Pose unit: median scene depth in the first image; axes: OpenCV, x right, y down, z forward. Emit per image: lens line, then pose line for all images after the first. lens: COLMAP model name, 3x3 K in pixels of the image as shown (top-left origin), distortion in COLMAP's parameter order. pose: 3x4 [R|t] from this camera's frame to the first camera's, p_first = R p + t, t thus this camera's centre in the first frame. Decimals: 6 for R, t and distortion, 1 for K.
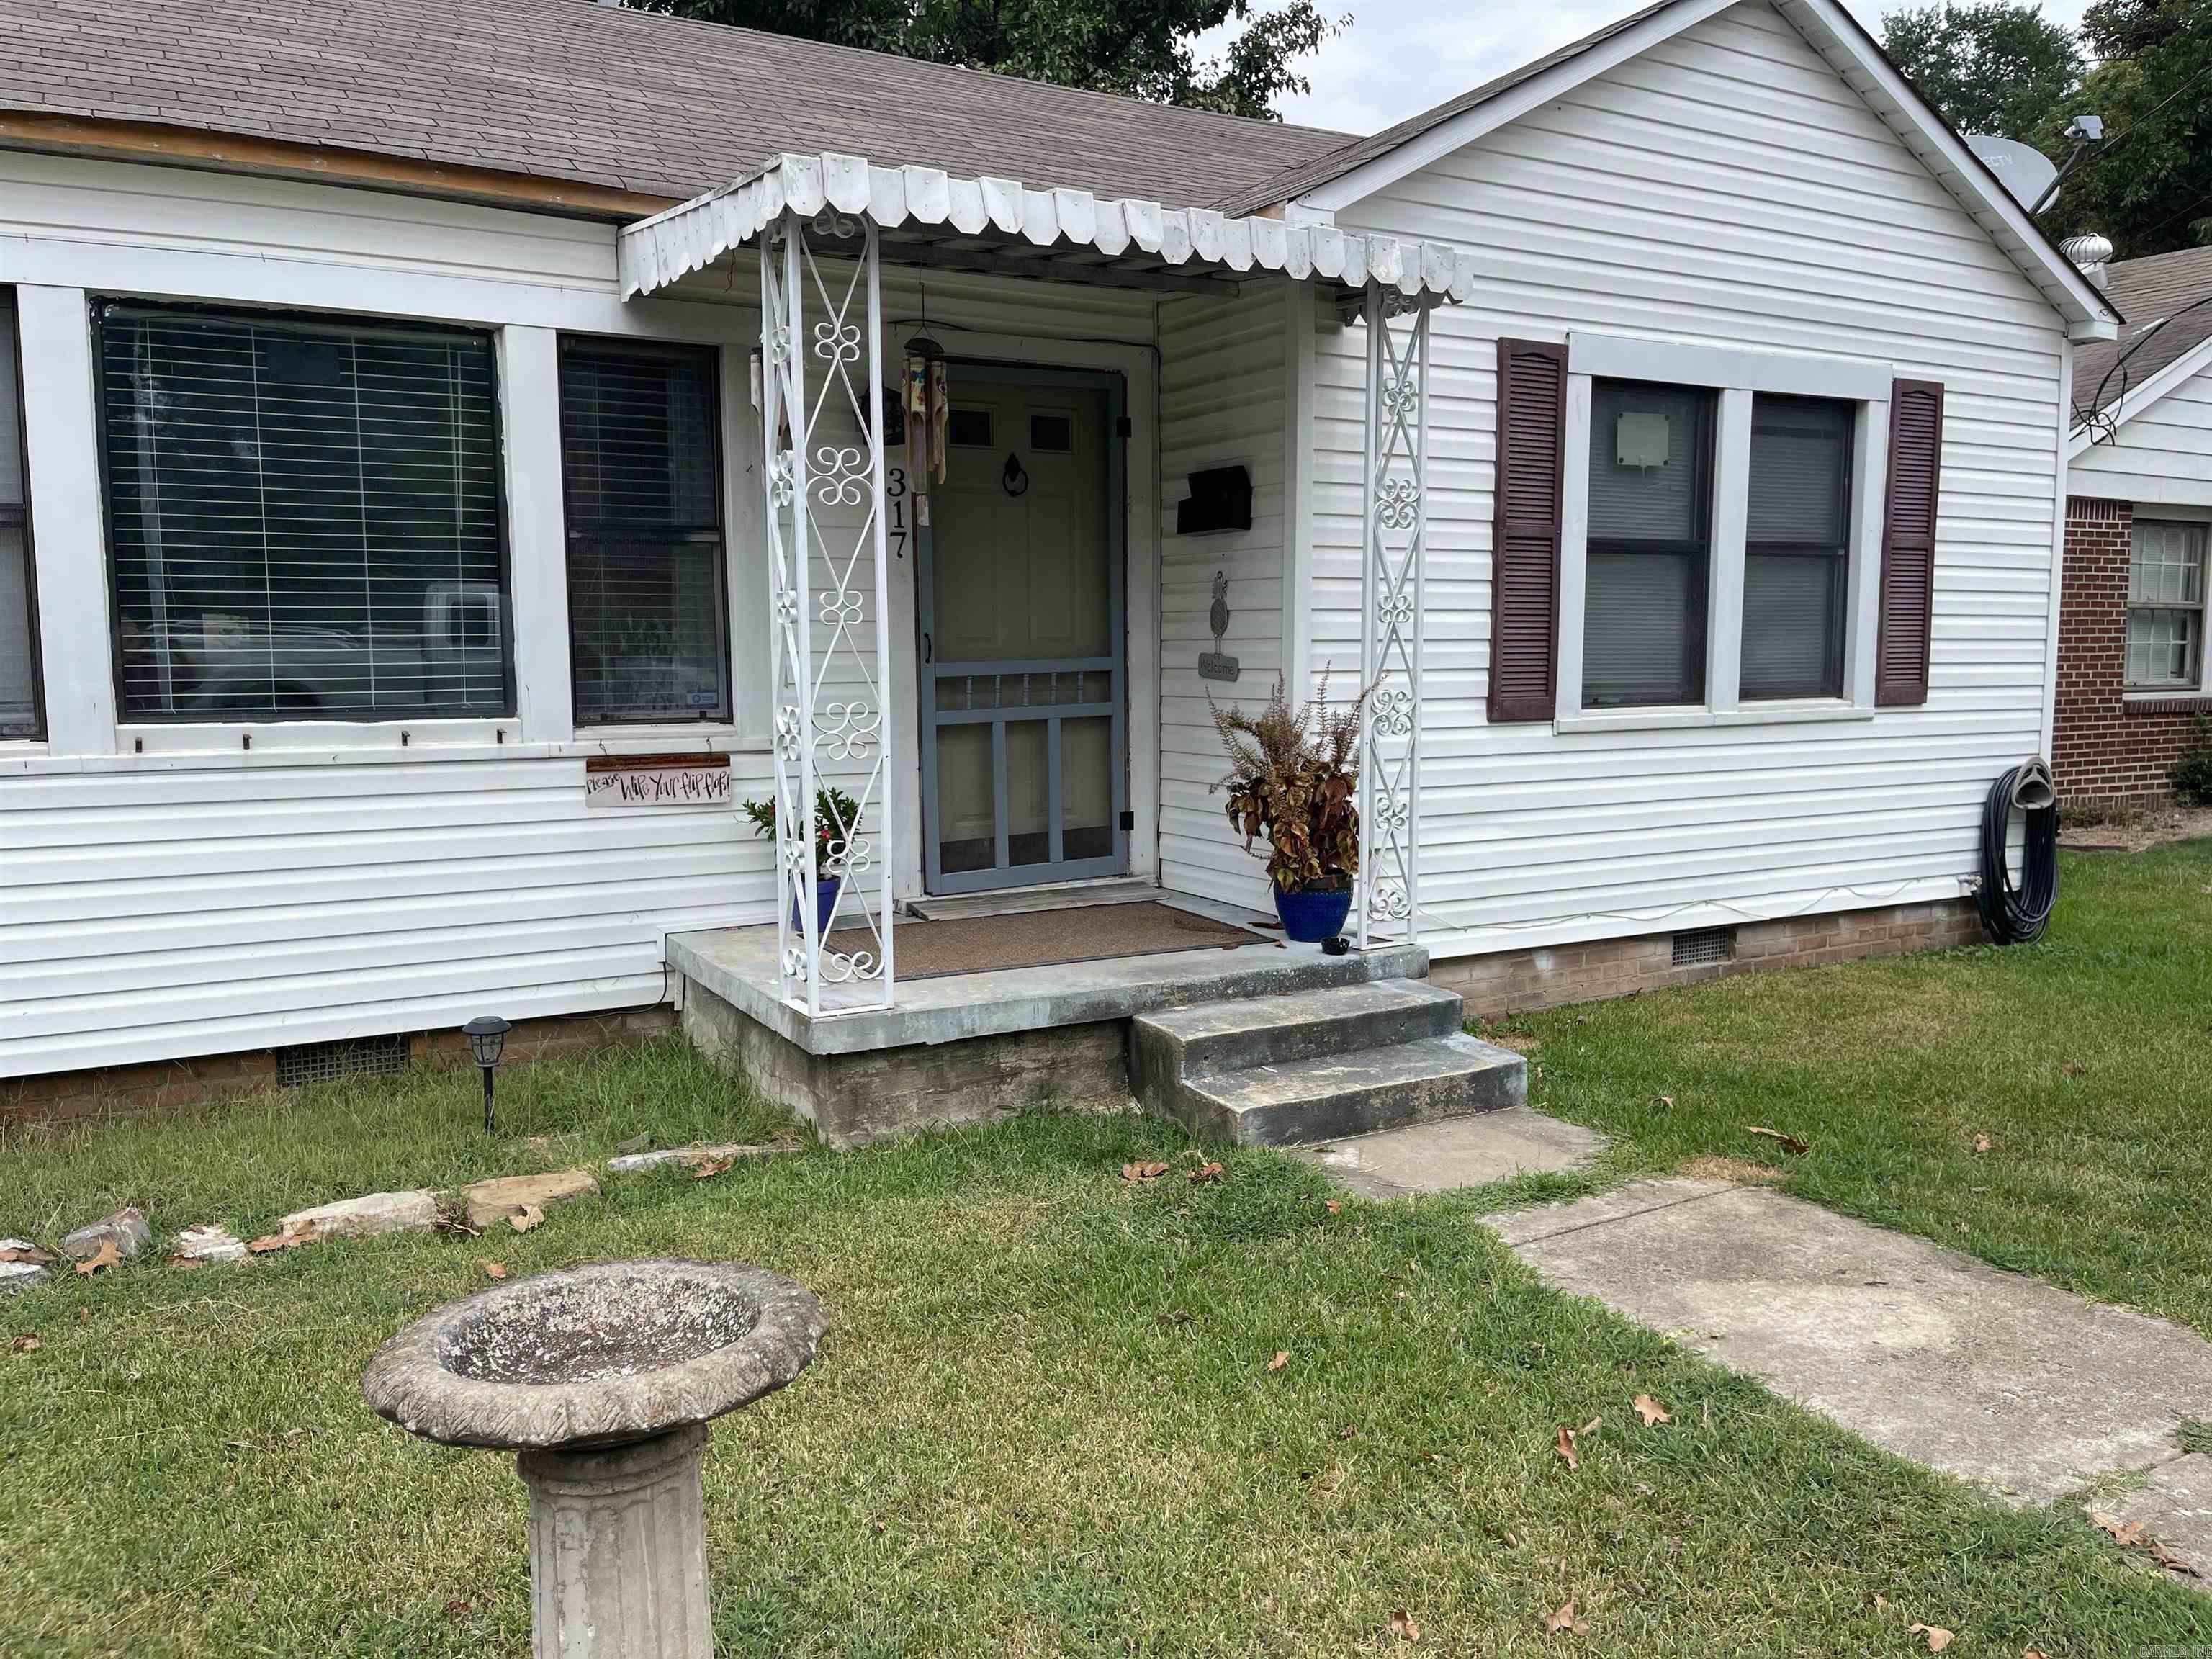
lens RADIAL K [[1665.6, 0, 1092.9], [0, 1665.6, 833.8], [0, 0, 1]] dist [0.066136, -0.083807]
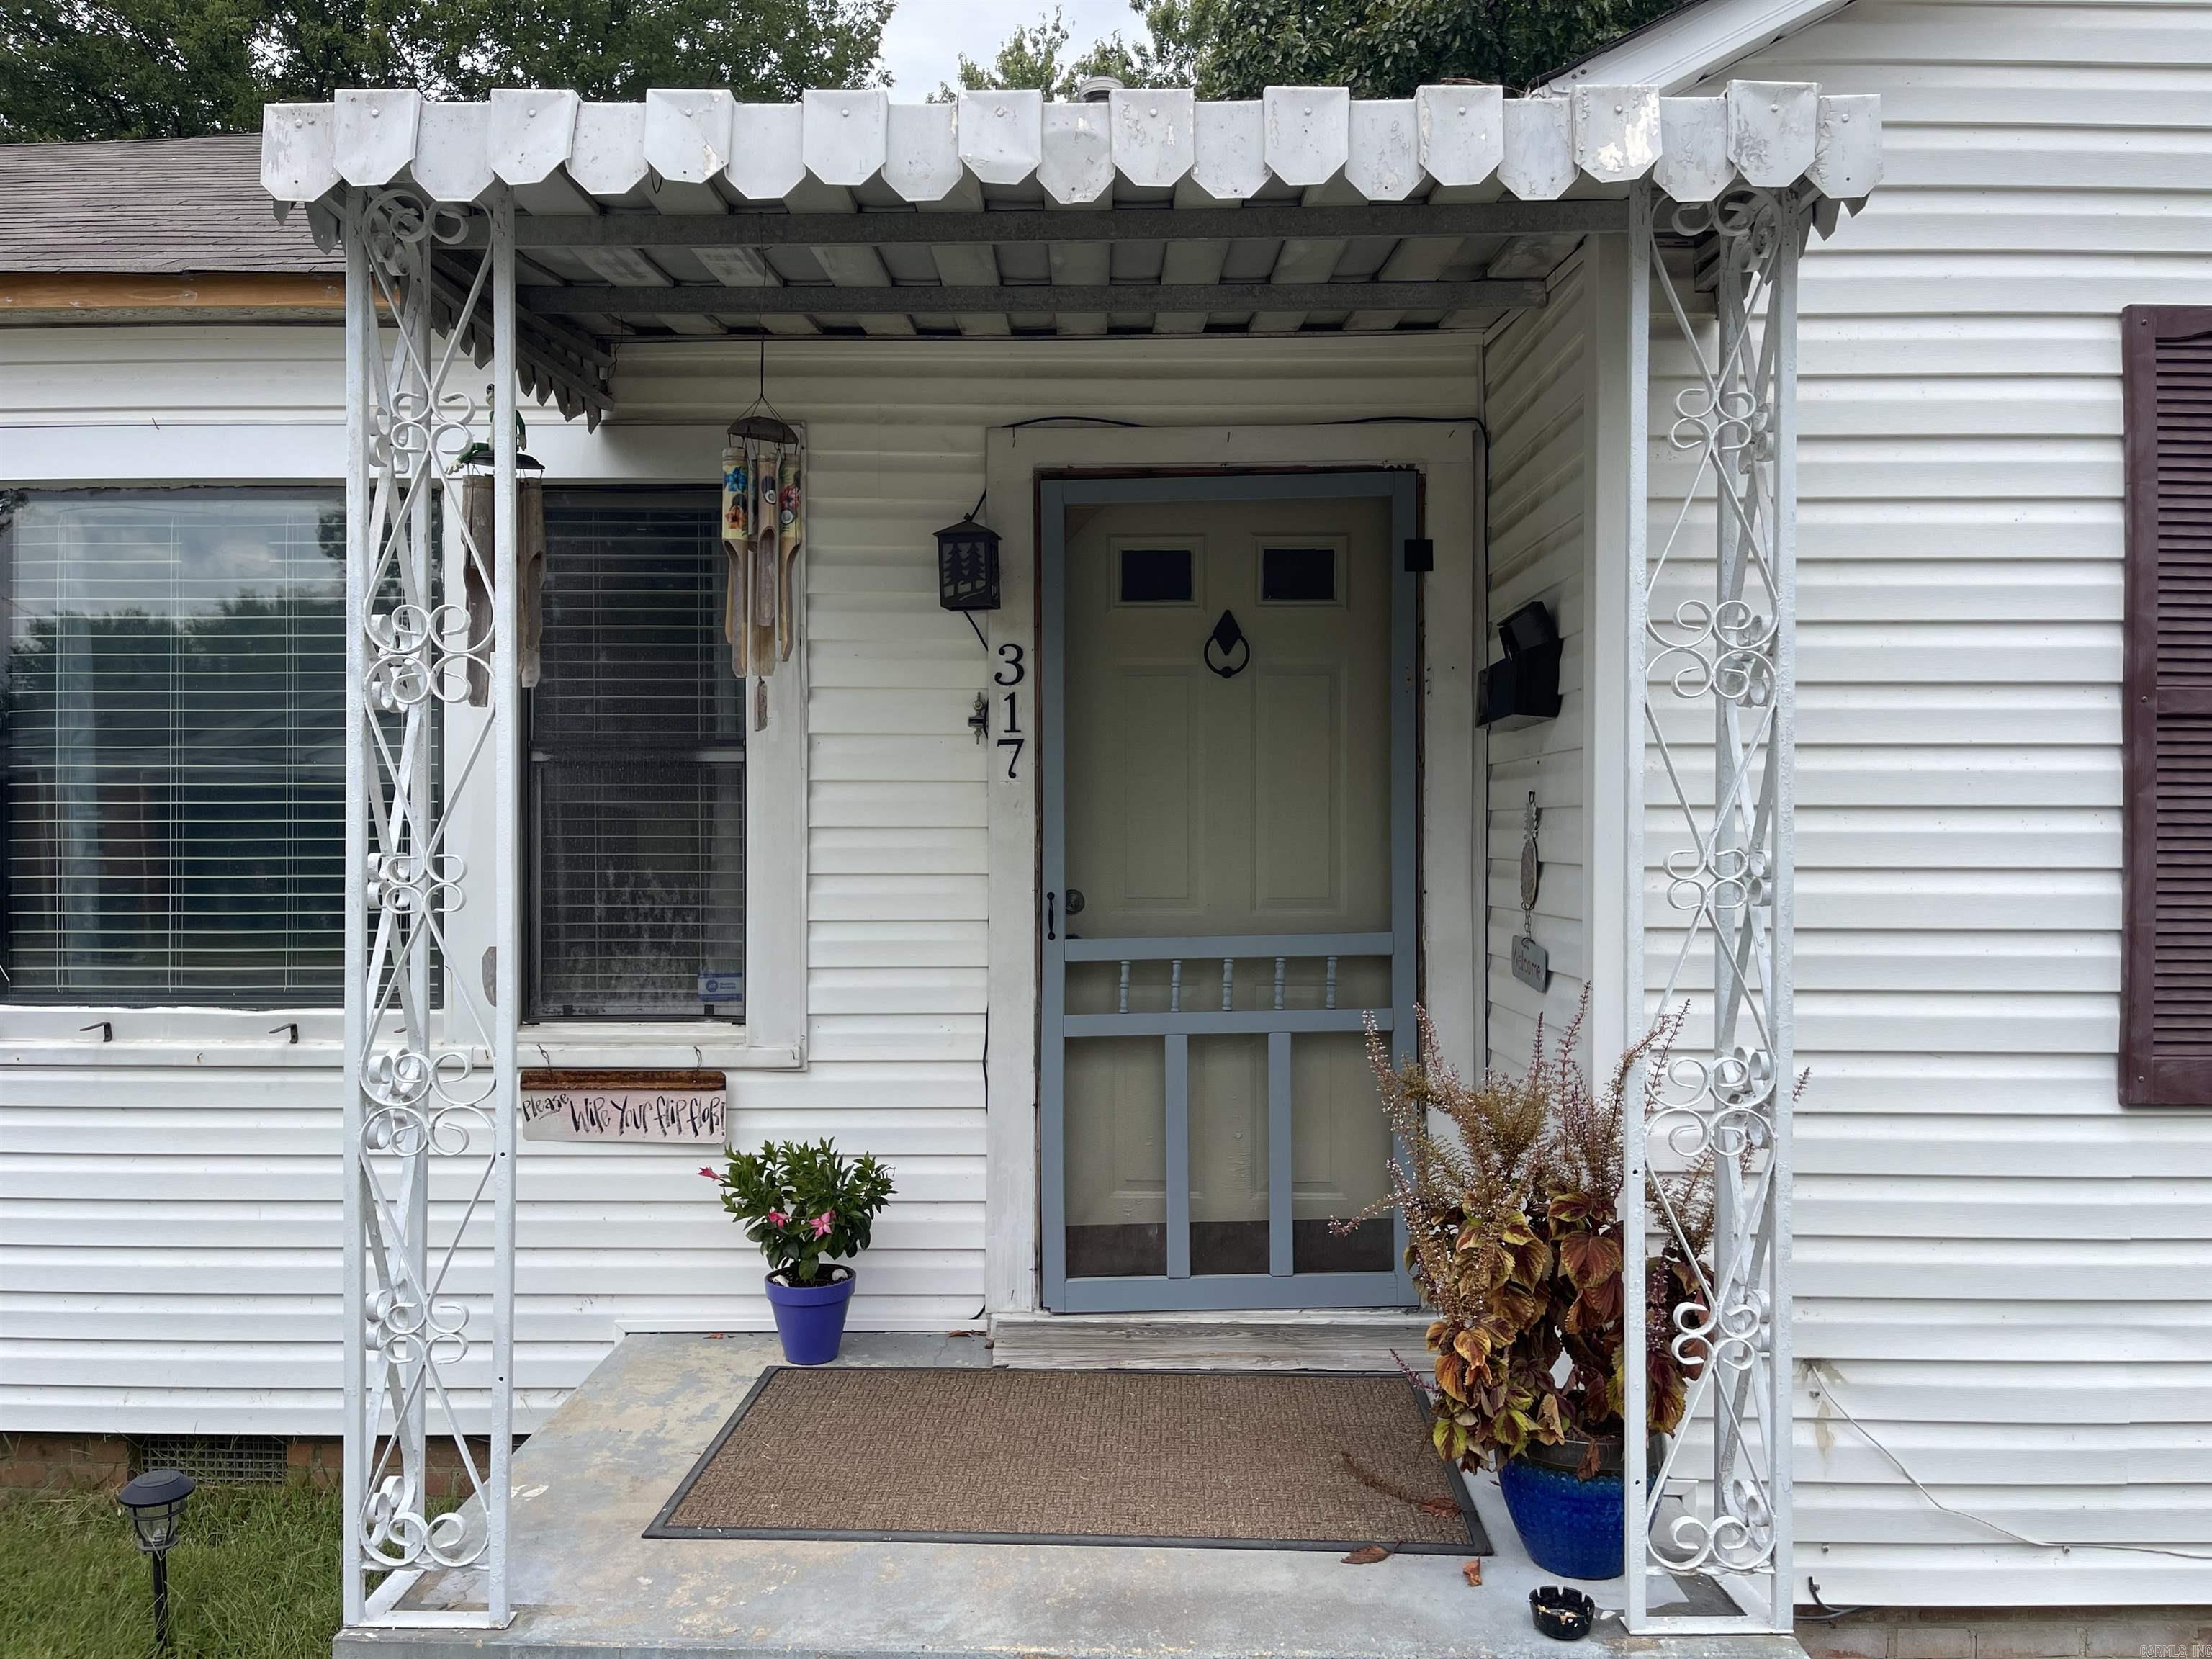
lens RADIAL K [[1665.6, 0, 1088.5], [0, 1665.6, 840.9], [0, 0, 1]] dist [0.066136, -0.083807]
pose [[0.858547, 0.006072, -0.512699, 0.234151], [-0.062869, 0.993631, -0.093511, -0.079898], [0.508866, 0.112516, 0.853461, 0.452536]]
